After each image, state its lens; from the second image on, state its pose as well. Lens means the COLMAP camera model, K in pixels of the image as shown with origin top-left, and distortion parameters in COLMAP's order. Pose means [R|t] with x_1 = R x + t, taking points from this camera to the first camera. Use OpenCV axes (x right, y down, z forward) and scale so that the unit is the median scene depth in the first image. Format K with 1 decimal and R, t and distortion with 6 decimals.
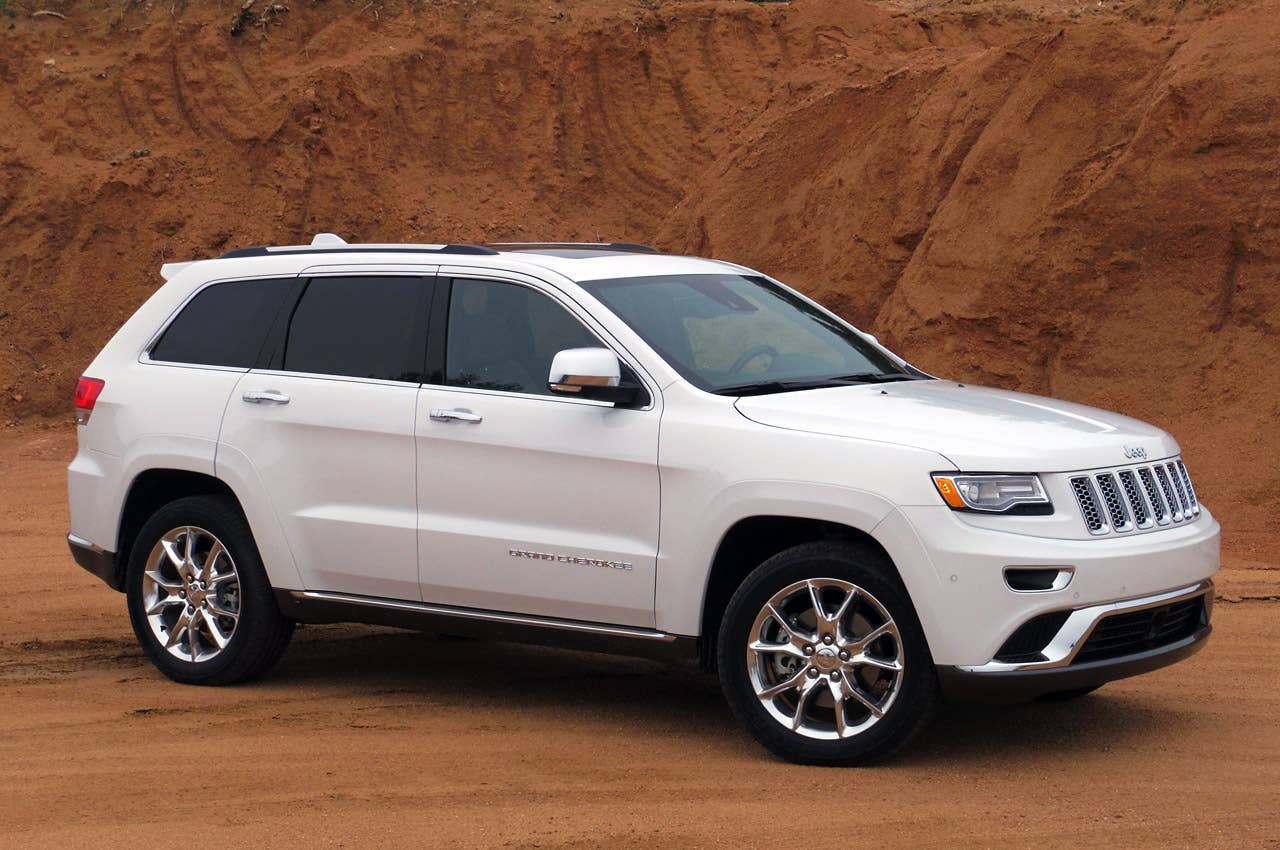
lens RADIAL K [[2723.8, 0, 642.5], [0, 2723.8, 423.0], [0, 0, 1]] dist [-0.012778, 0.000000]
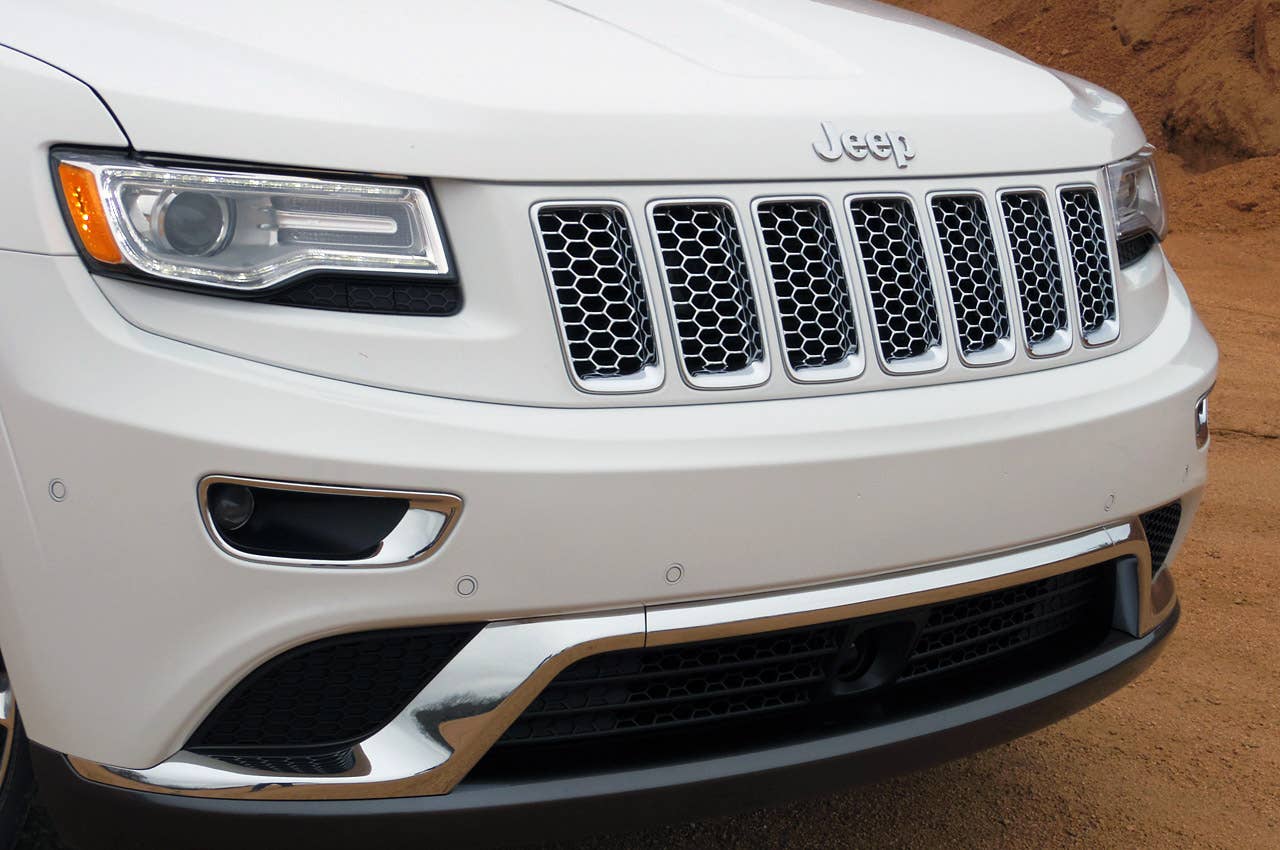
lens RADIAL K [[2285.1, 0, 631.7], [0, 2285.1, 422.6], [0, 0, 1]] dist [-0.018767, 0.000000]
pose [[0.953903, 0.118674, -0.275654, 0.222387], [-0.078978, 0.985385, 0.150924, 0.004050], [0.289536, -0.122196, 0.949335, 0.688742]]
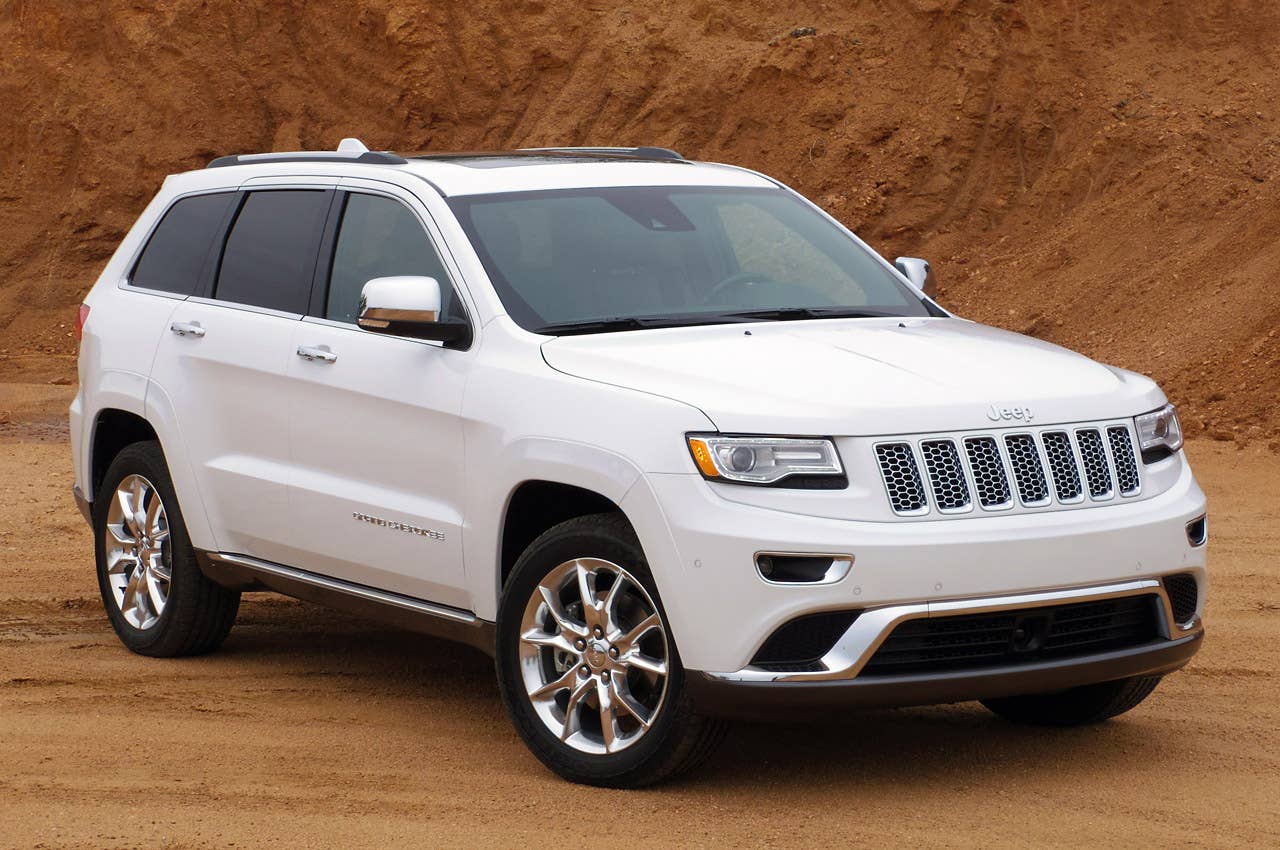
lens RADIAL K [[3355.6, 0, 634.7], [0, 3355.6, 421.9], [0, 0, 1]] dist [0.033682, 0.000000]
pose [[0.929790, 0.022203, -0.367421, 0.414271], [-0.014581, 0.999617, 0.023507, -0.007563], [0.367802, -0.016500, 0.929758, 0.057016]]
